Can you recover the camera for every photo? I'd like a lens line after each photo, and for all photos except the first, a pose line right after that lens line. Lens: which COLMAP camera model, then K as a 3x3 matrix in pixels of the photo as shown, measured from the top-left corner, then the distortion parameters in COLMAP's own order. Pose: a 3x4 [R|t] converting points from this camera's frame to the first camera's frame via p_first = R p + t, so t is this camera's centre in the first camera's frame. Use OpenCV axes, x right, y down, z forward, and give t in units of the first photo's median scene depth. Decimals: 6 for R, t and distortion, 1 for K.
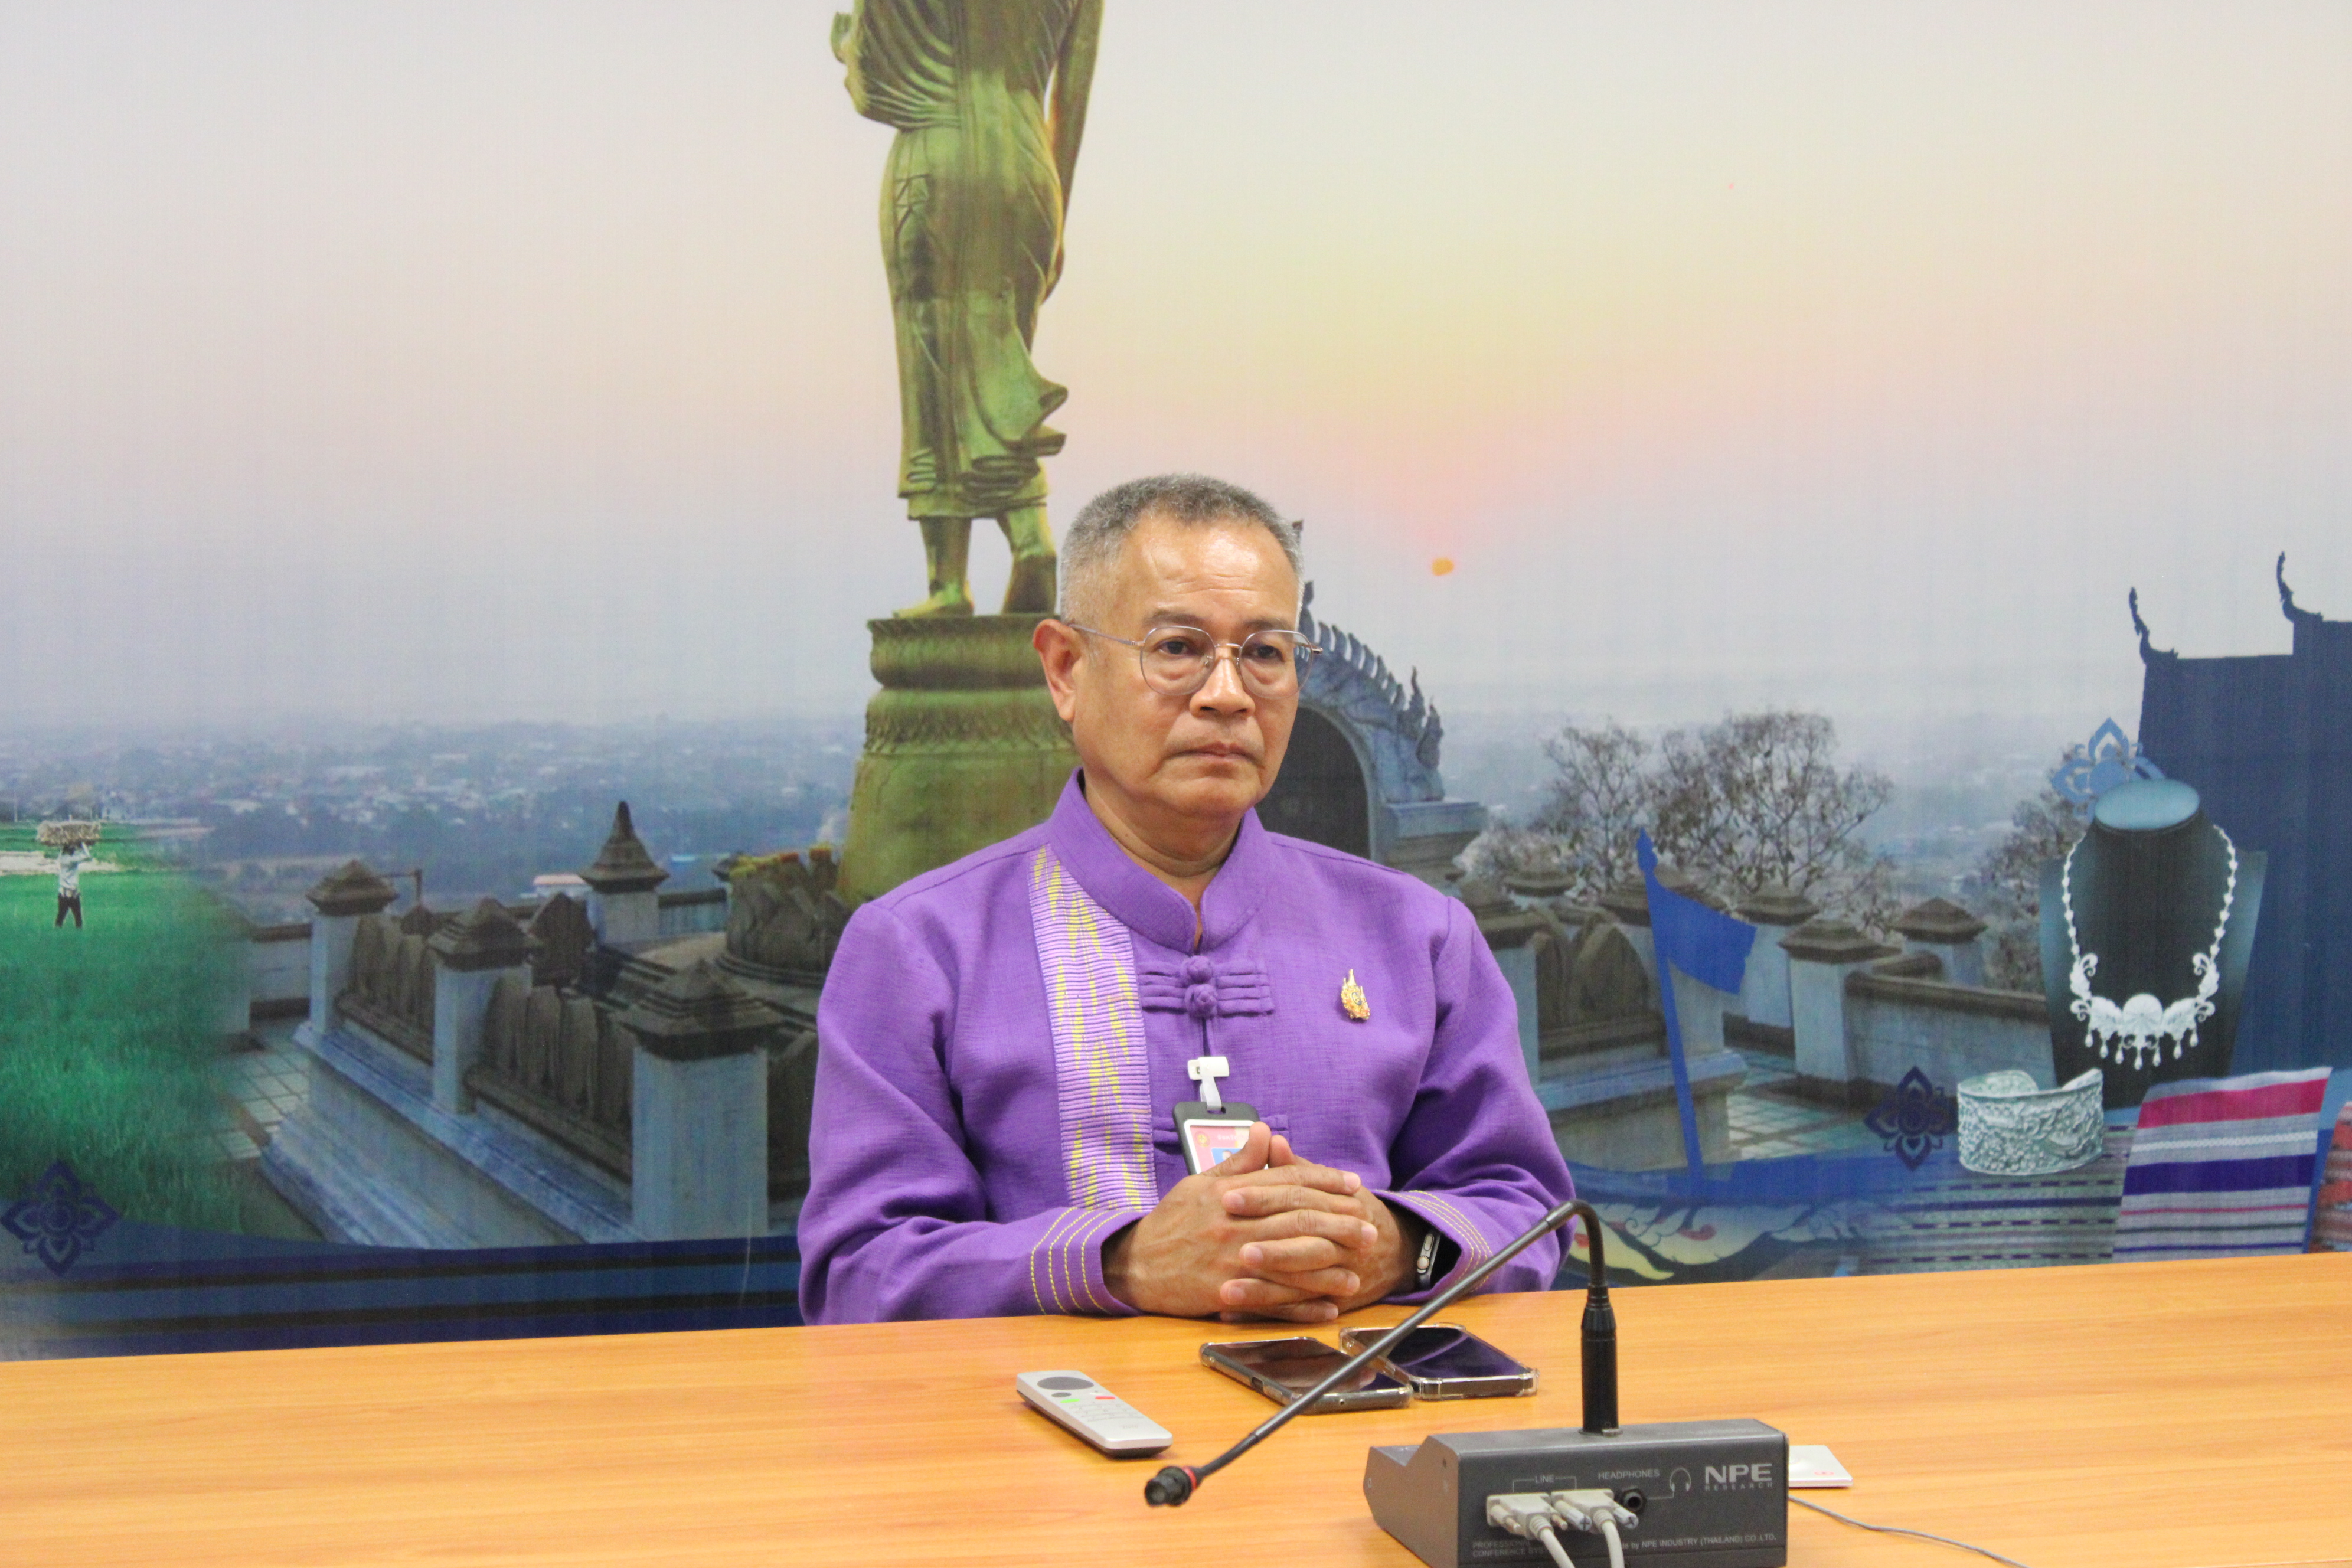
lens RADIAL K [[5651.5, 0, 1176.0], [0, 5651.5, 784.0], [0, 0, 1]] dist [0.103265, -0.407919]
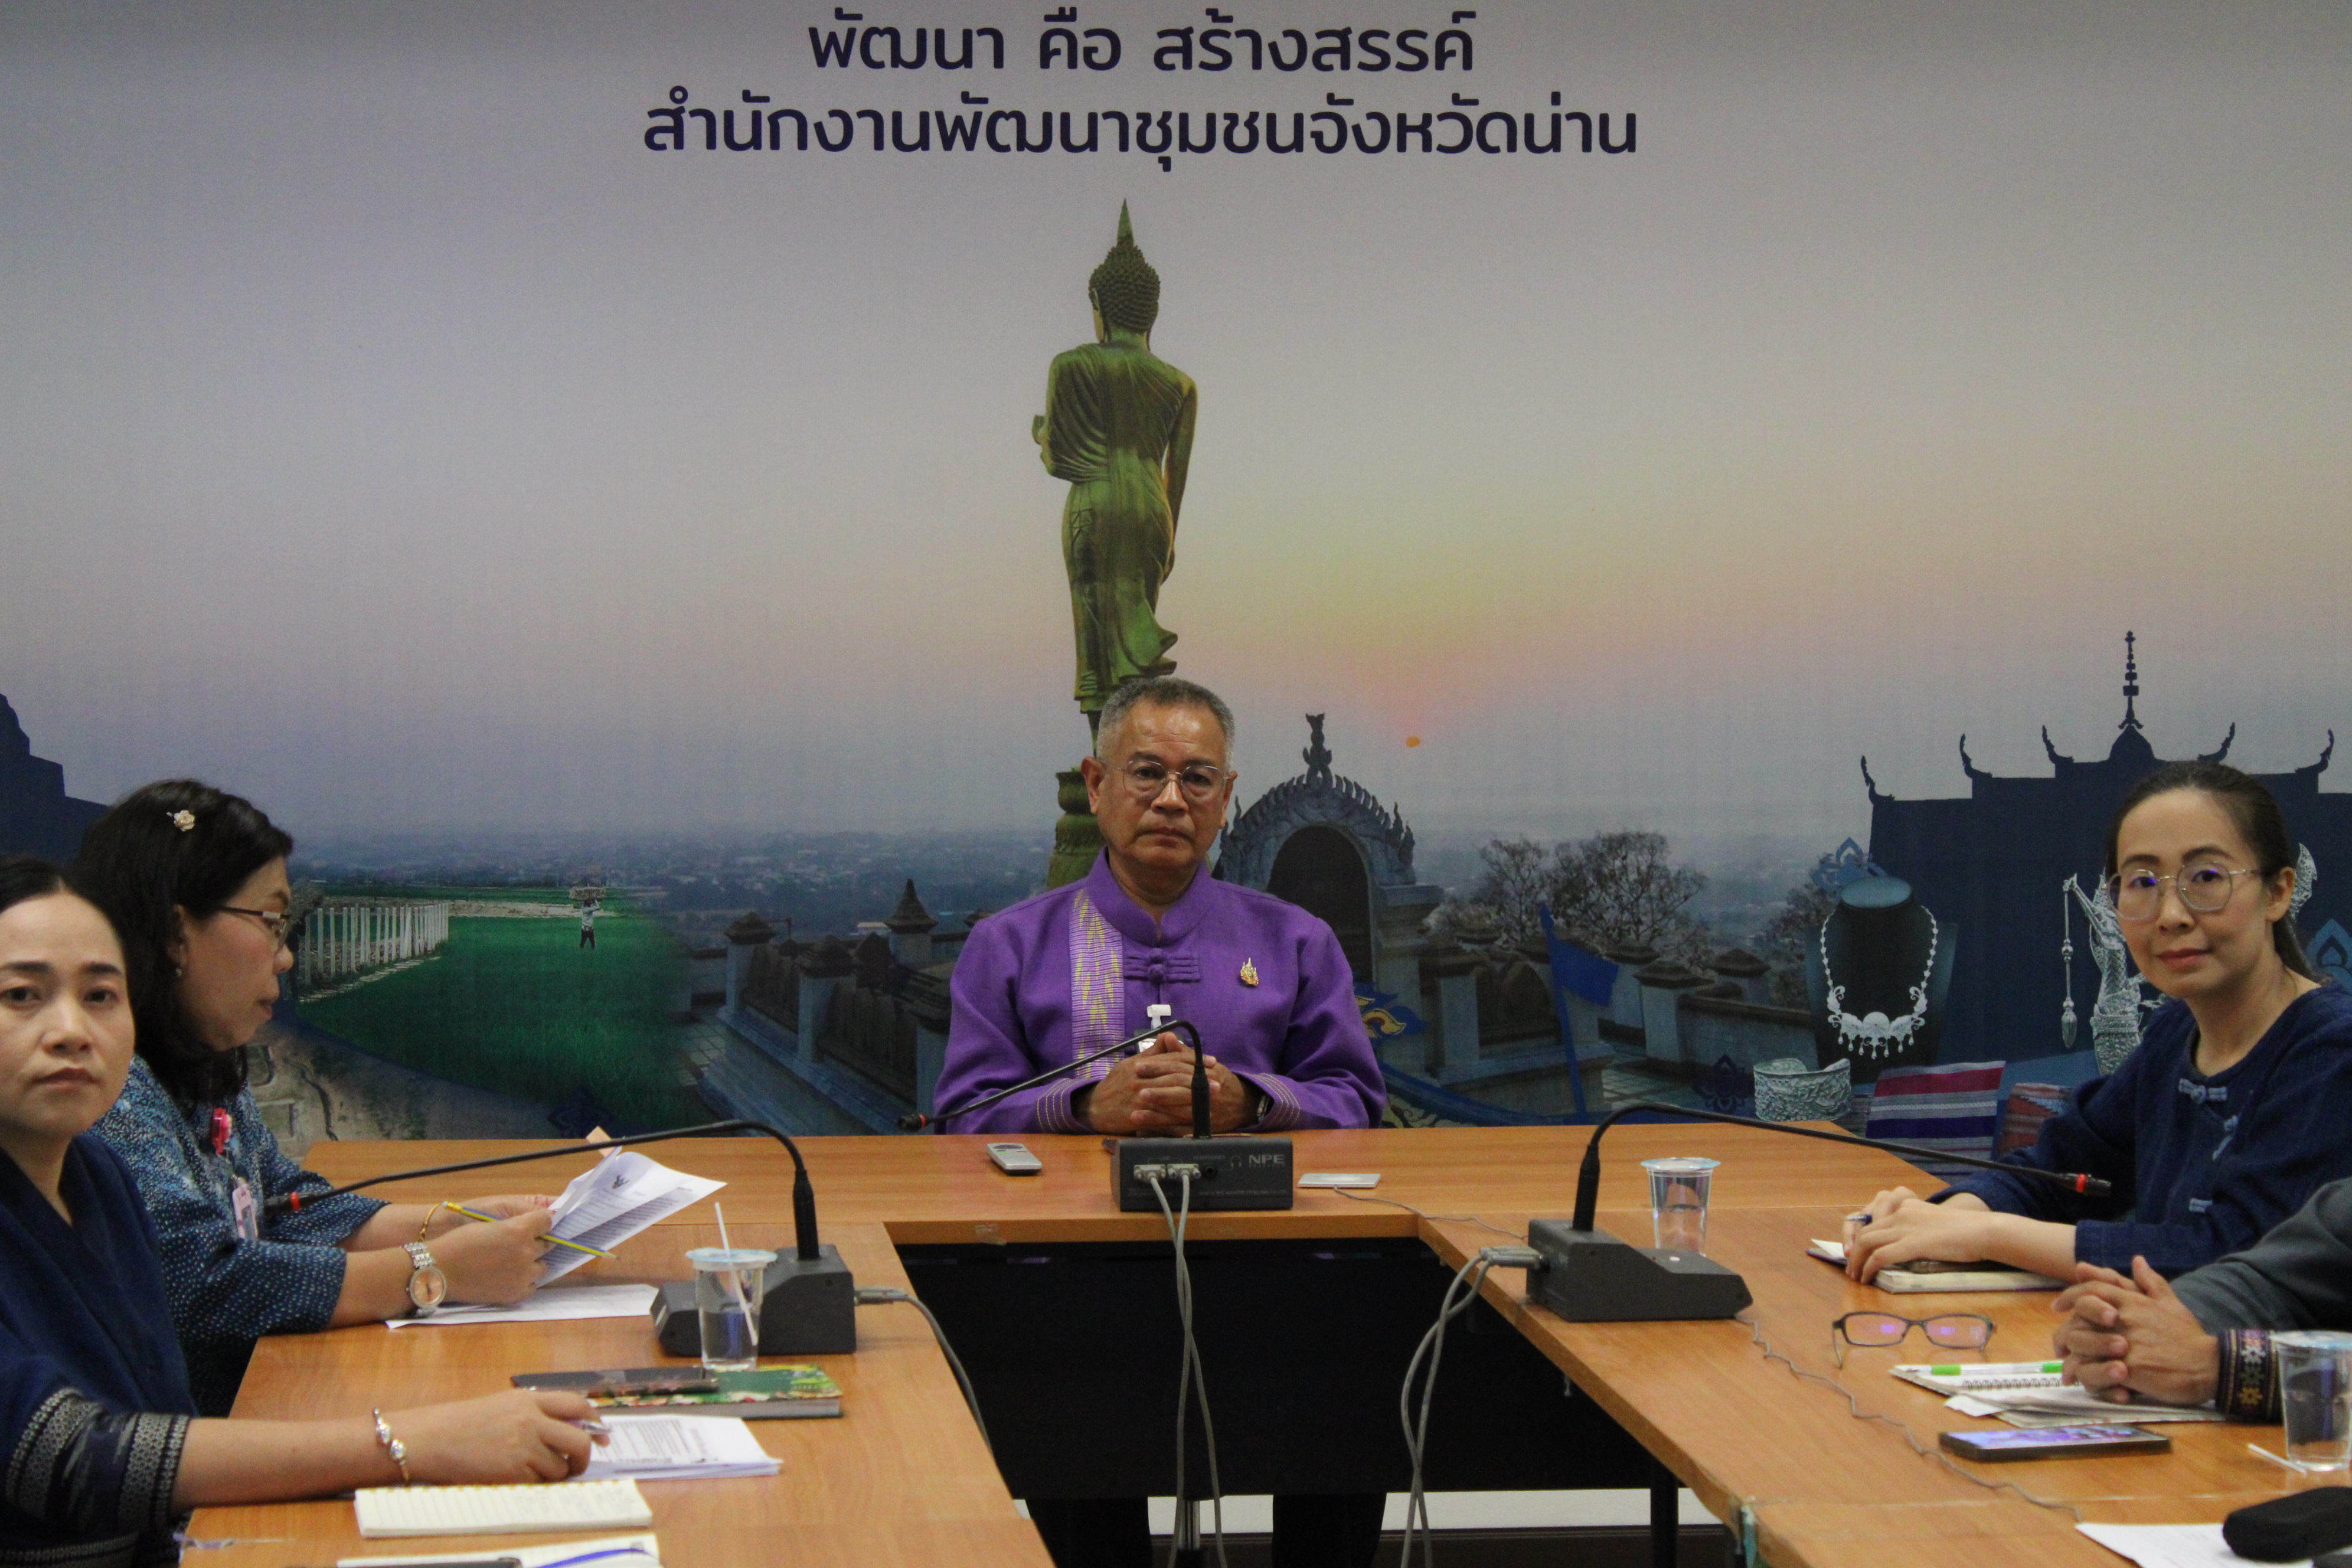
lens RADIAL K [[5651.5, 0, 1176.0], [0, 5651.5, 784.0], [0, 0, 1]] dist [0.103265, -0.407919]
pose [[0.982621, -0.001927, -0.185612, 0.292211], [-0.007530, 0.998709, -0.050232, 0.058505], [0.185469, 0.050757, 0.981338, -0.642736]]
